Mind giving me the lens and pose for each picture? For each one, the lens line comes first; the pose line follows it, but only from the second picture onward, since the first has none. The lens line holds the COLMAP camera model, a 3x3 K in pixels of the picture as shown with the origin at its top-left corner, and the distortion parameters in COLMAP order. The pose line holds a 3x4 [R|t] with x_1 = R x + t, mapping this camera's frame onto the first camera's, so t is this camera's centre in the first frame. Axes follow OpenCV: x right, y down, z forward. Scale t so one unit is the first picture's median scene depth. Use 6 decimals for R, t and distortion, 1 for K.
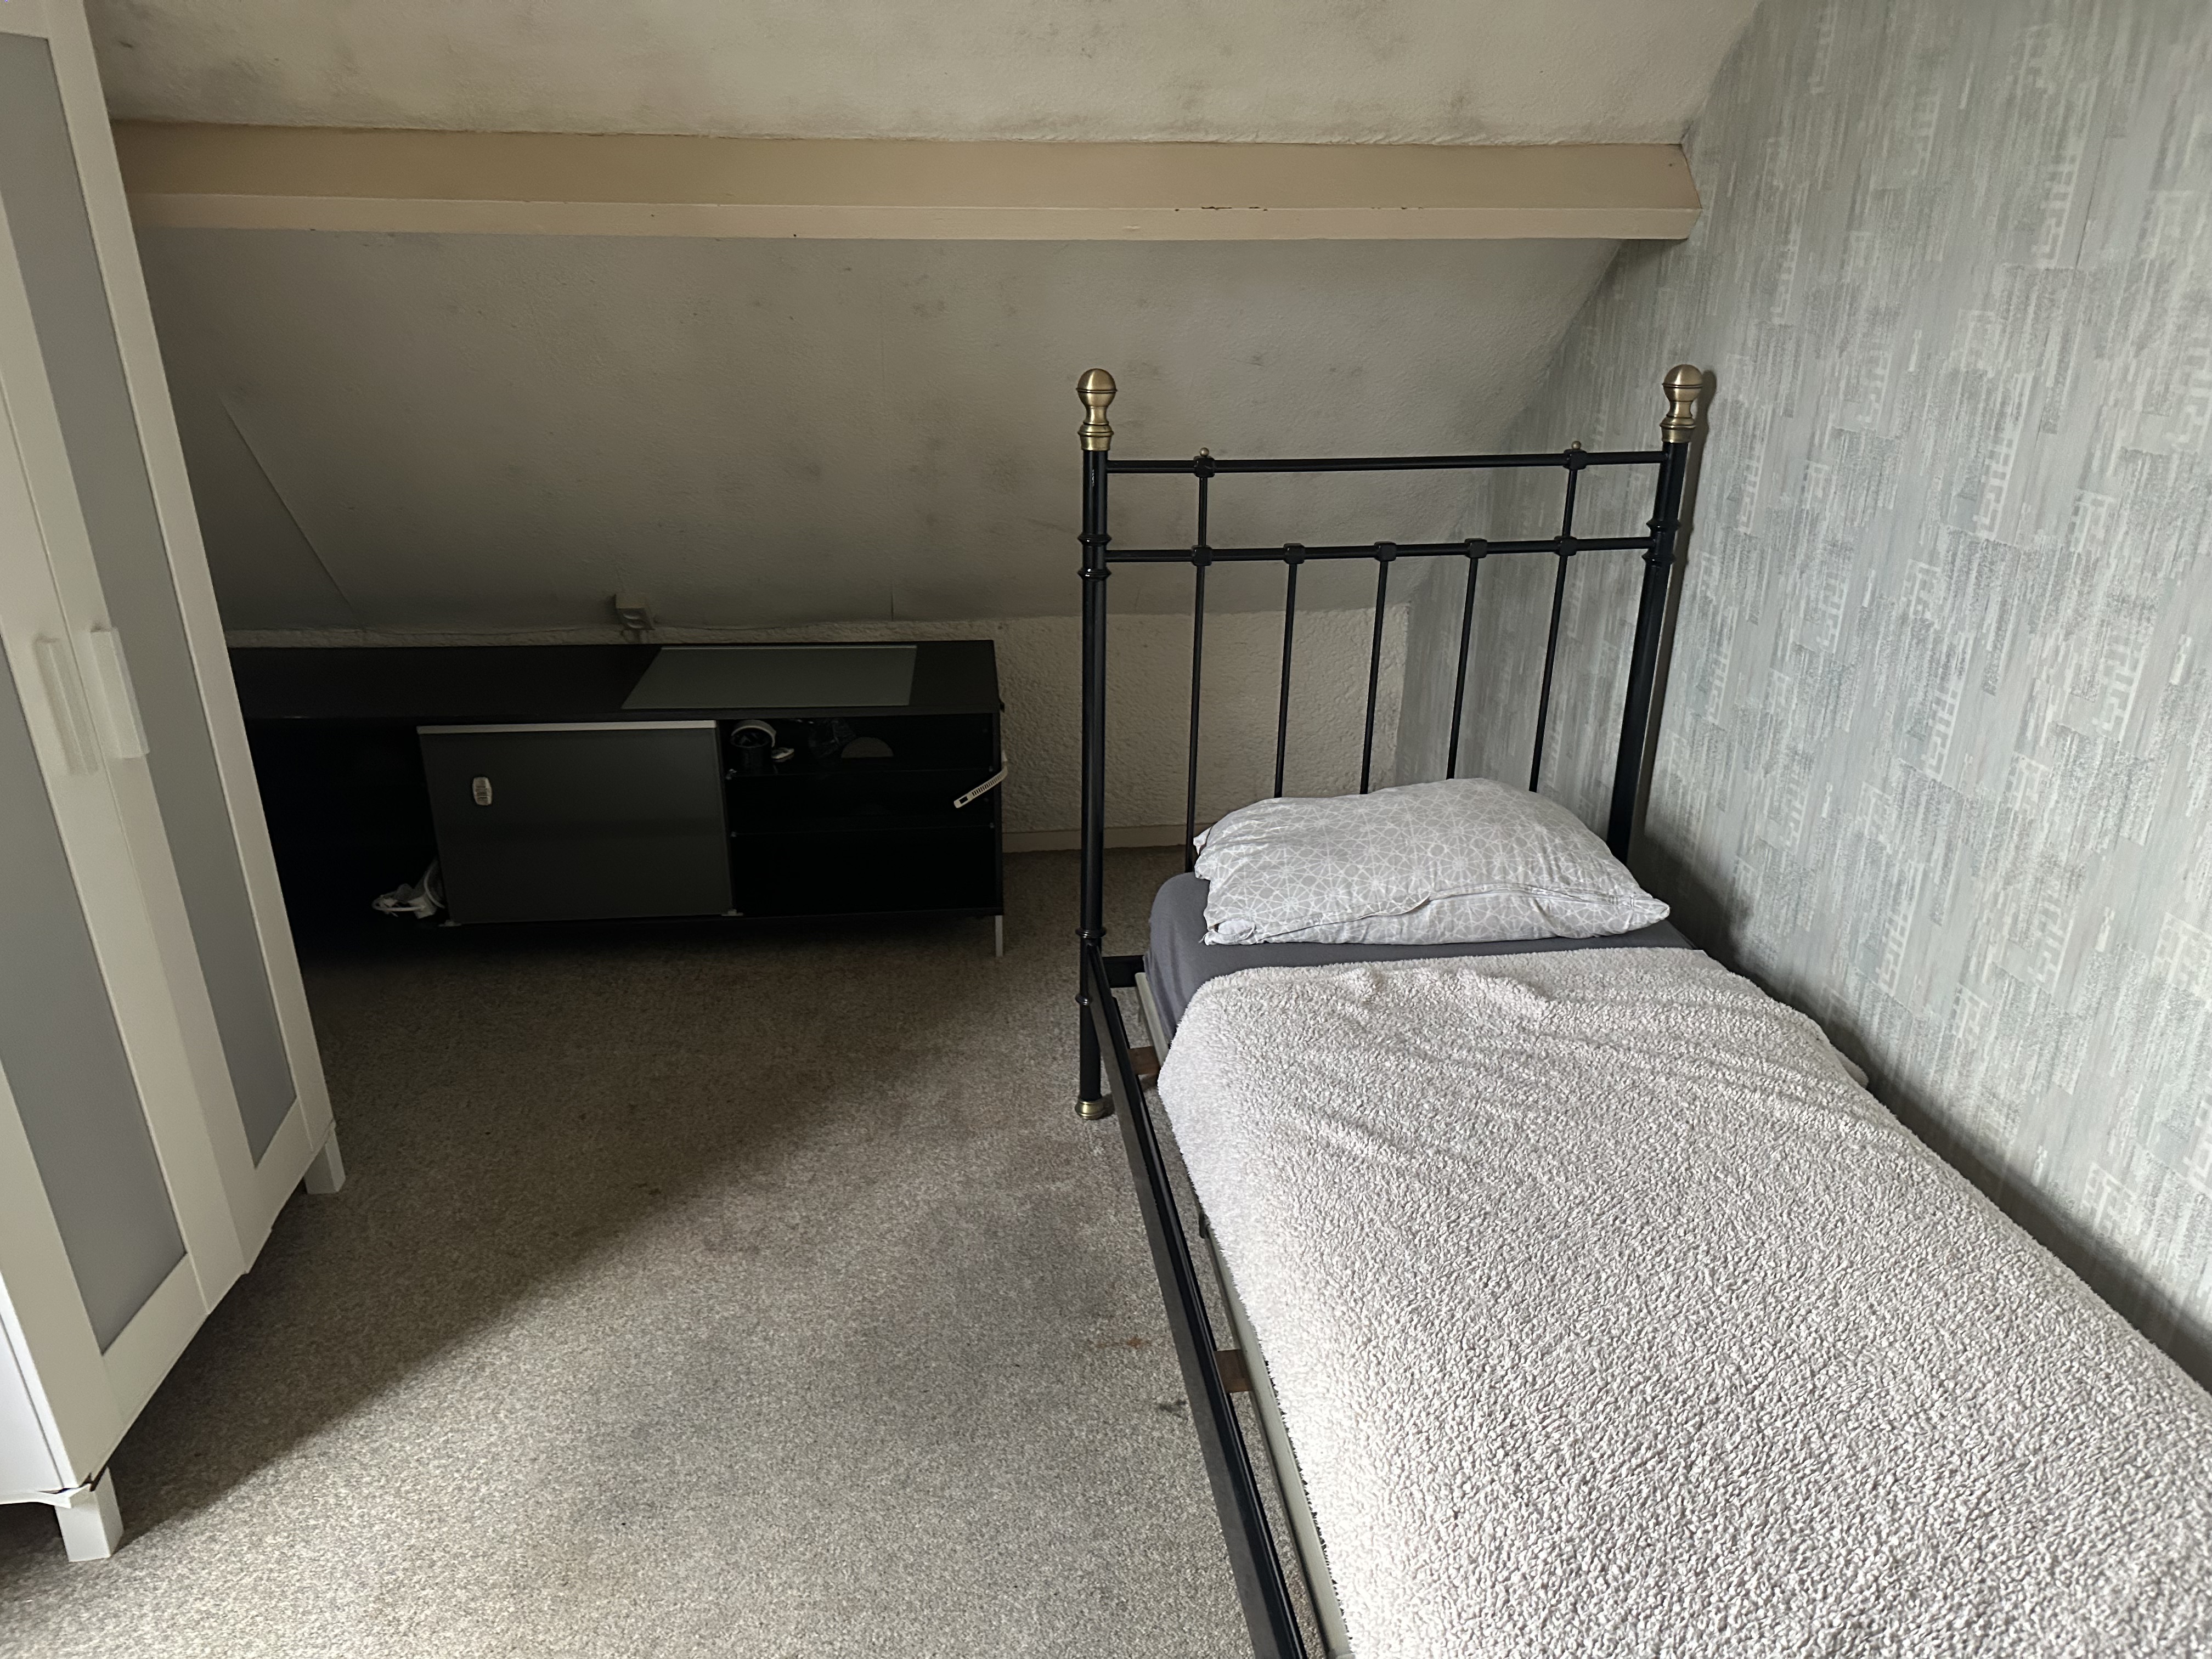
lens RADIAL K [[1561.8, 0, 1129.1], [0, 1561.8, 849.9], [0, 0, 1]] dist [0.070473, -0.079150]
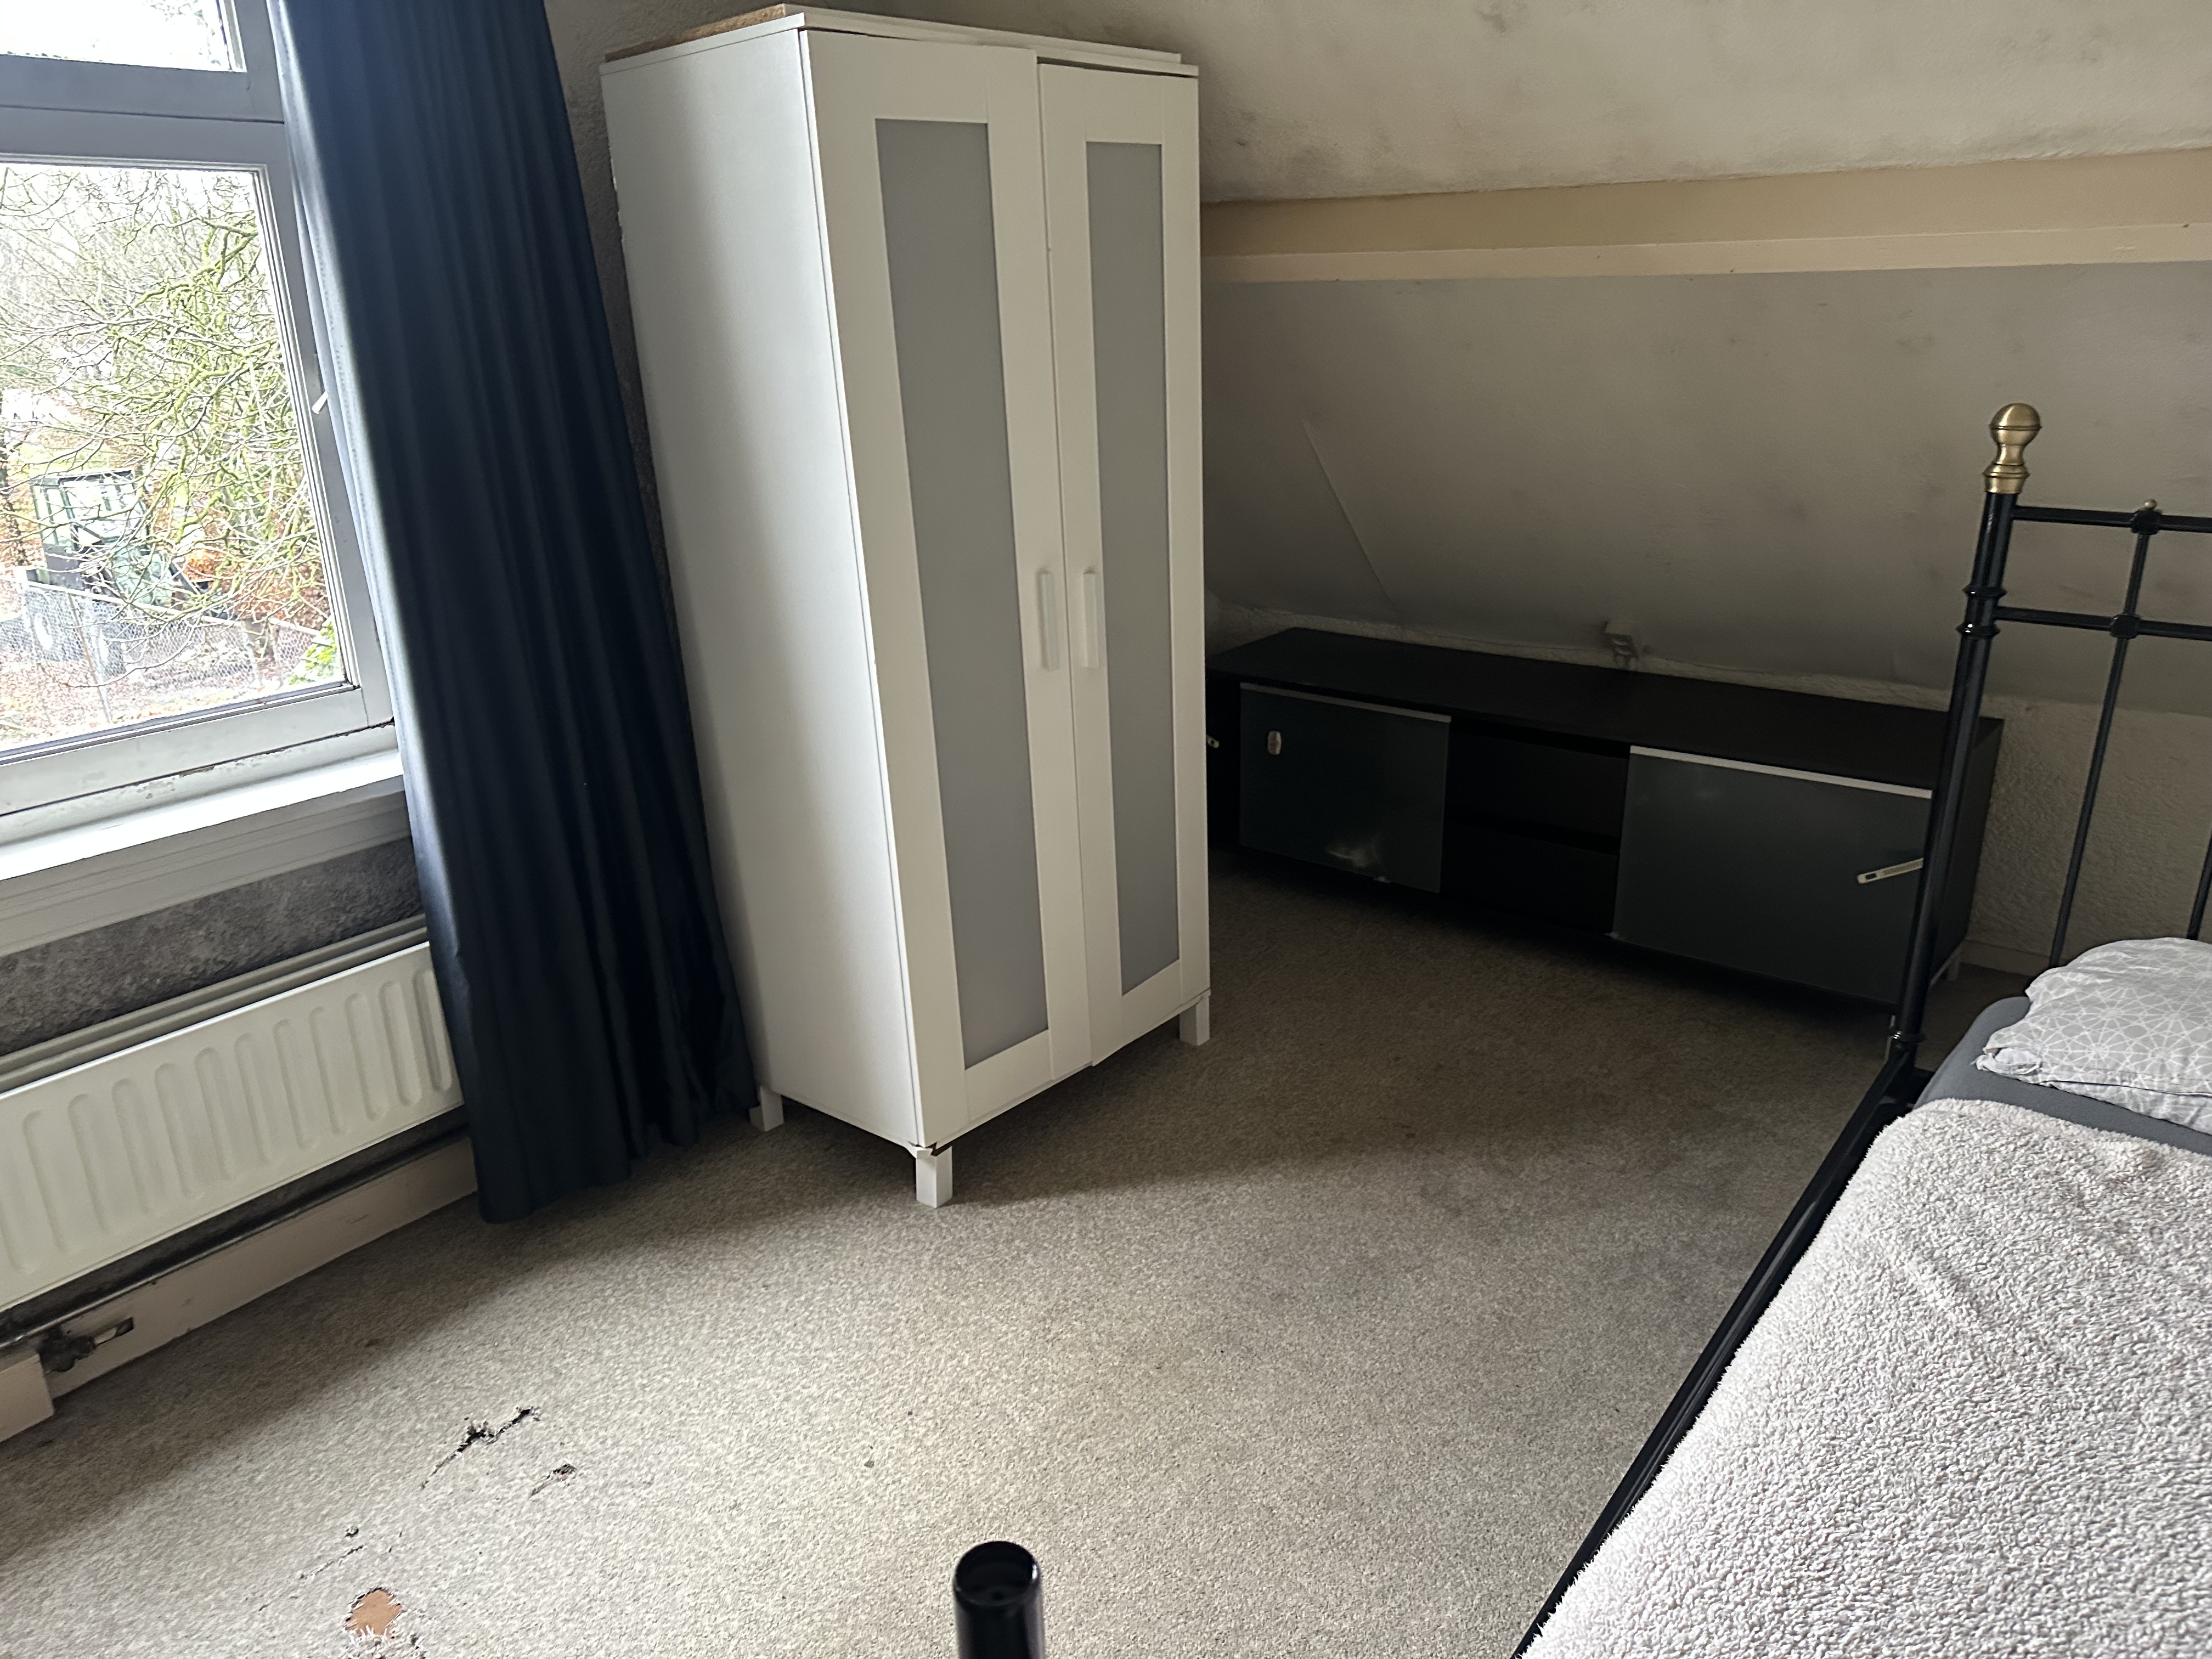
lens RADIAL K [[1561.8, 0, 1087.4], [0, 1561.8, 849.4], [0, 0, 1]] dist [0.070473, -0.079150]
pose [[0.691439, 0.221054, -0.687785, 0.284610], [-0.247695, 0.966869, 0.061742, 0.012405], [0.678646, 0.127670, 0.723284, 0.027396]]
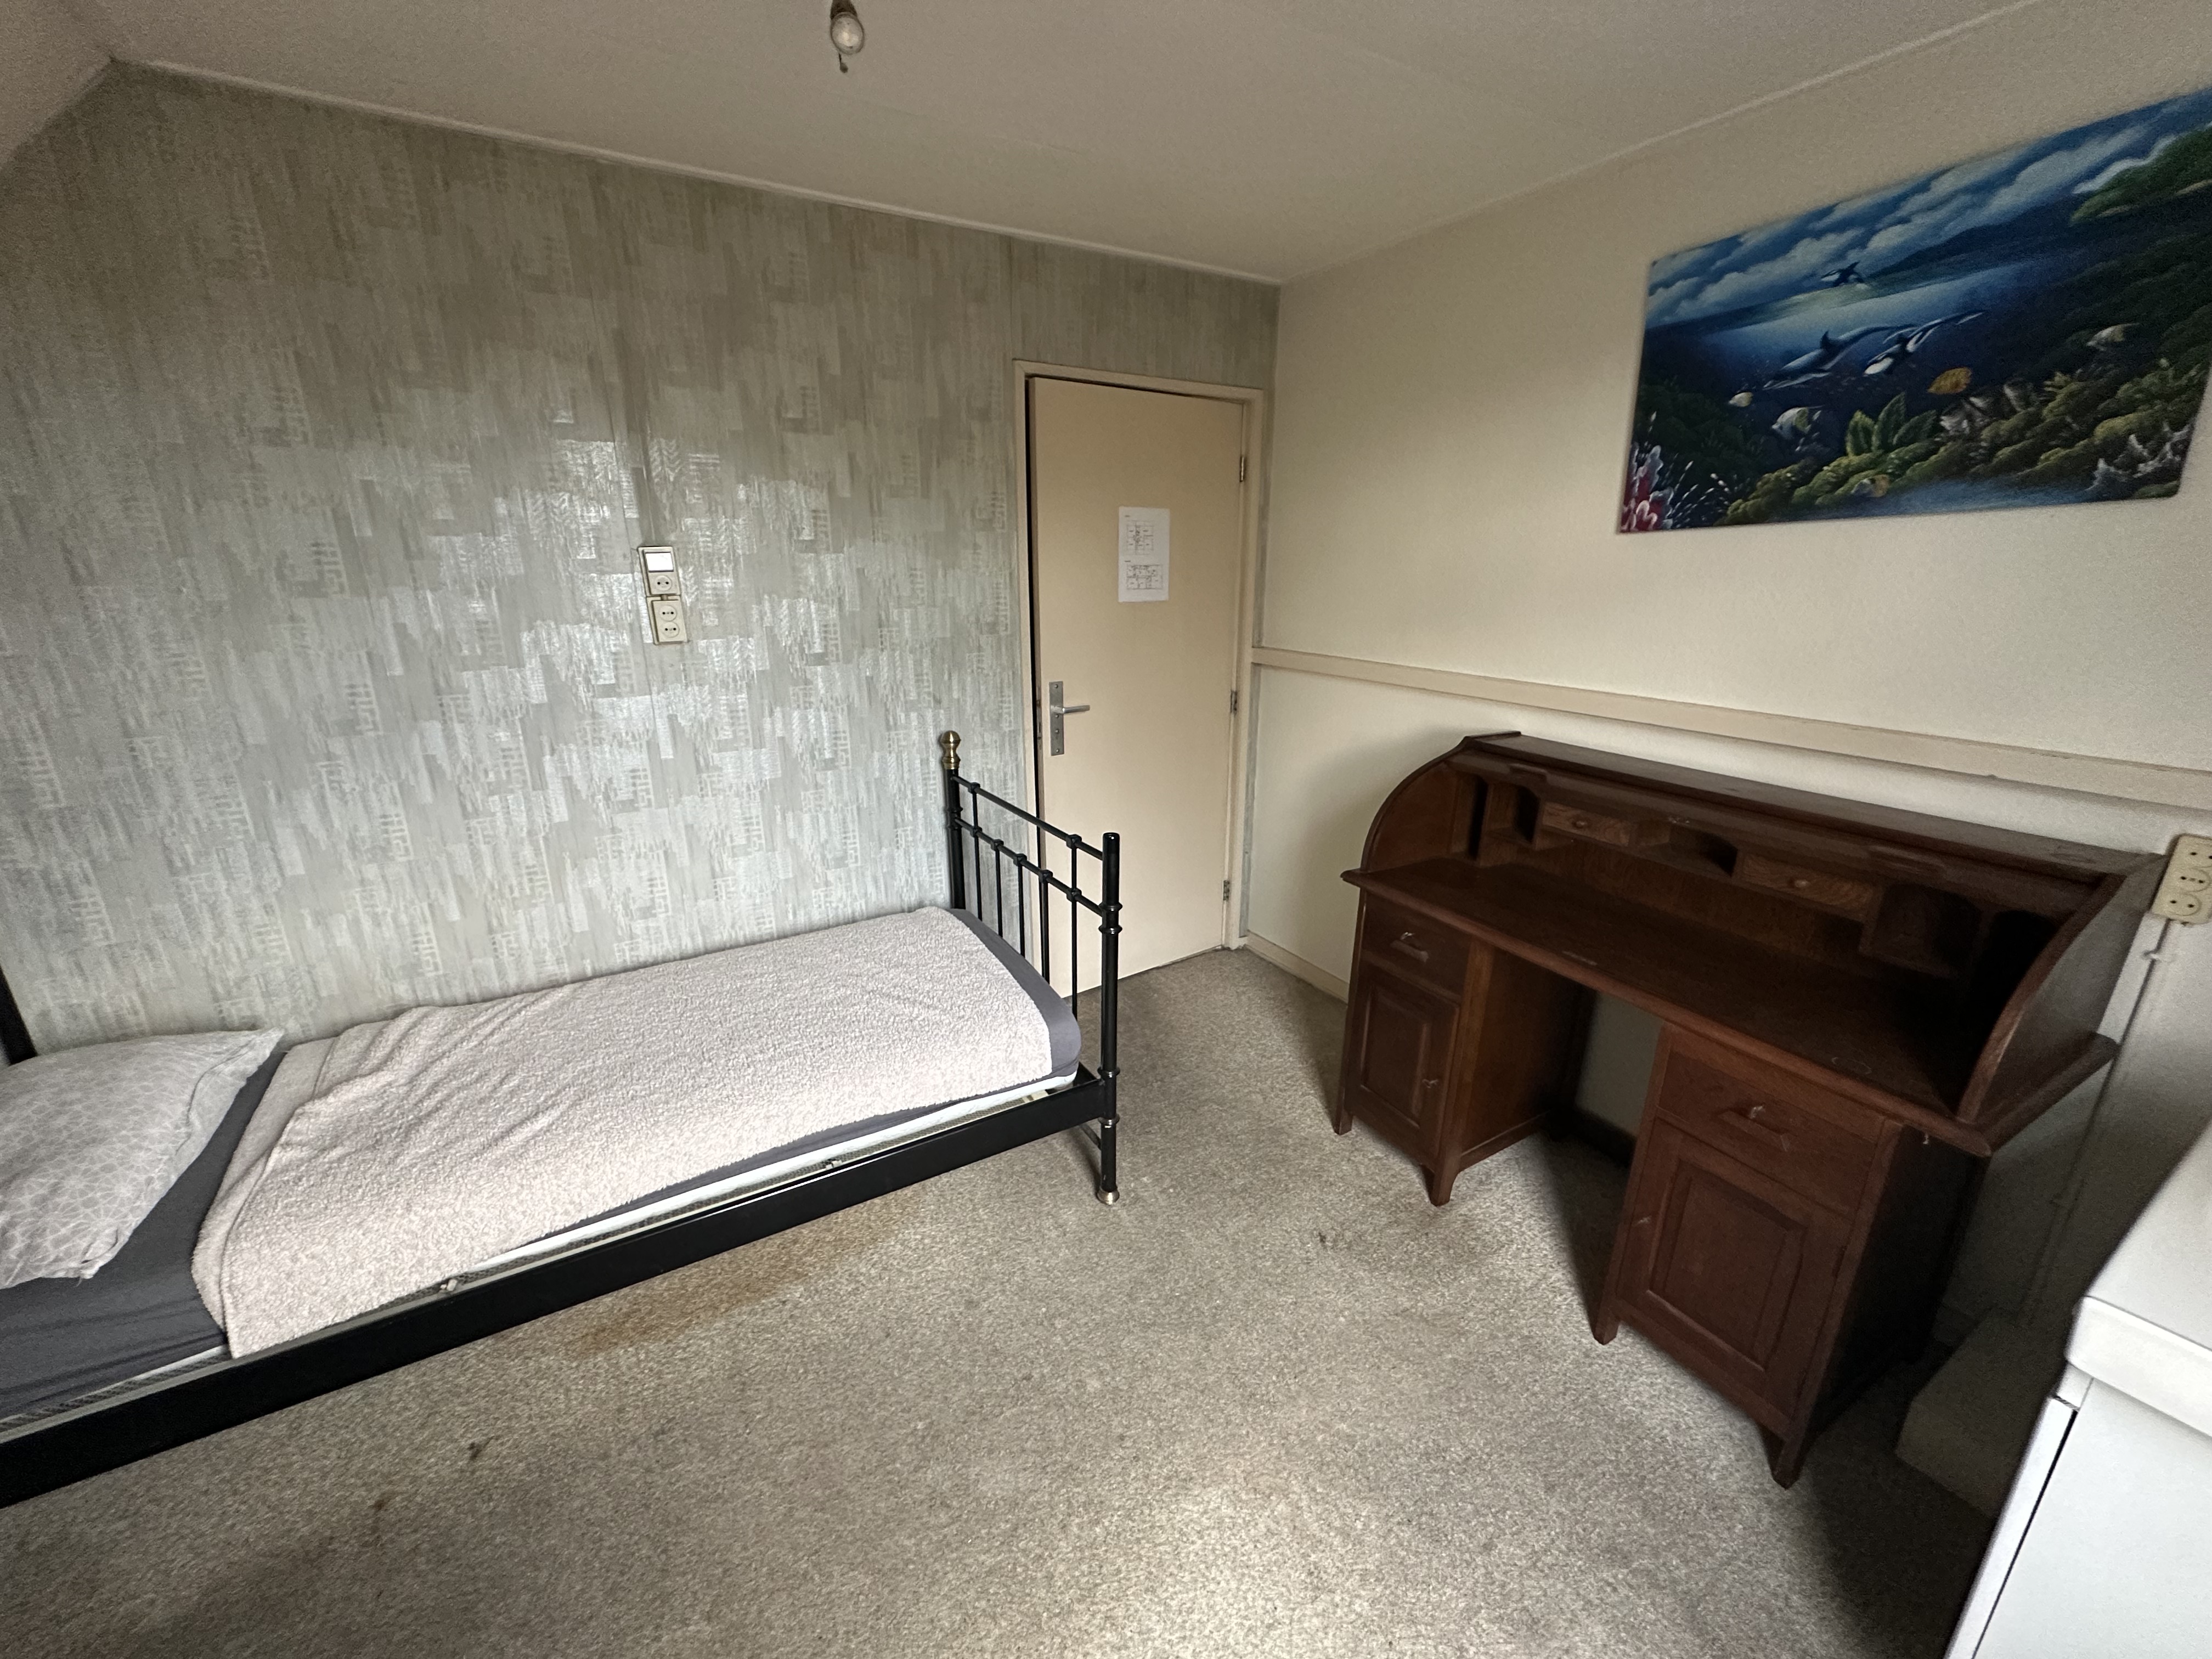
lens RADIAL K [[881.7, 0, 1110.5], [0, 881.7, 828.7], [0, 0, 1]] dist [0.002816, -0.001935]
pose [[-0.377838, -0.281674, 0.881986, -0.623906], [0.355331, 0.835540, 0.419063, -0.187934], [-0.854973, 0.471734, -0.215611, 0.426257]]
